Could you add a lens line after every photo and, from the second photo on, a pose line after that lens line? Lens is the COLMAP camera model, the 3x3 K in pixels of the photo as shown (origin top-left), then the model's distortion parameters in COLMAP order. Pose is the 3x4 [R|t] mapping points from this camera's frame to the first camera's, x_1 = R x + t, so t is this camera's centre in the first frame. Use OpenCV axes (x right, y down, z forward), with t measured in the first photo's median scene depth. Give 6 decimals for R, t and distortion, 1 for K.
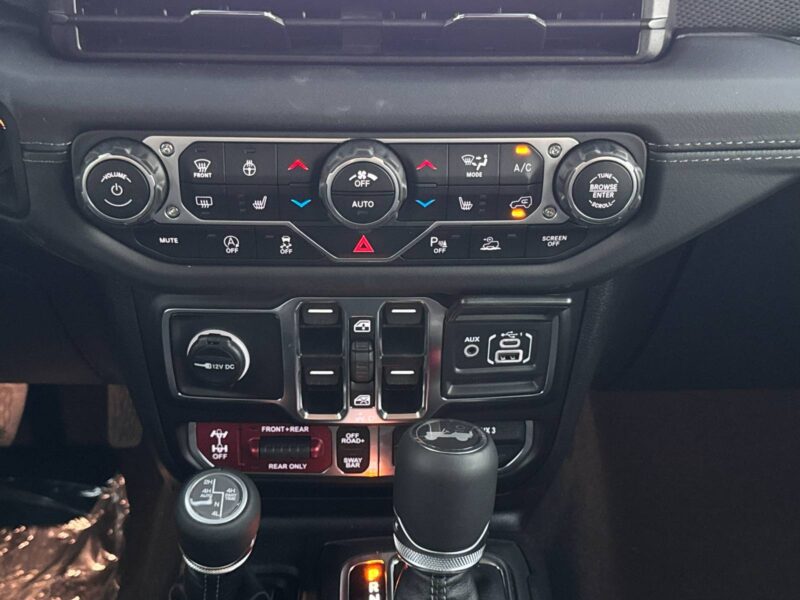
lens RADIAL K [[1003.2, 0, 398.9], [0, 1003.2, 300.2], [0, 0, 1]] dist [0.003767, 0.000000]
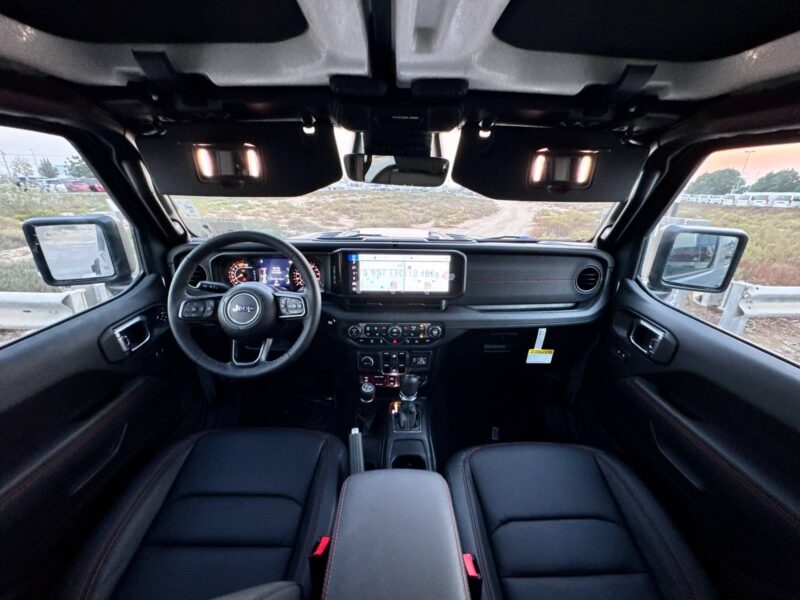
lens RADIAL K [[327.4, 0, 397.8], [0, 327.4, 301.7], [0, 0, 1]] dist [-0.000246, -0.000002]
pose [[0.999935, 0.000598, -0.011356, 0.003021], [-0.002462, 0.986309, -0.164891, 0.030623], [0.011102, 0.164908, 0.986246, -0.892594]]
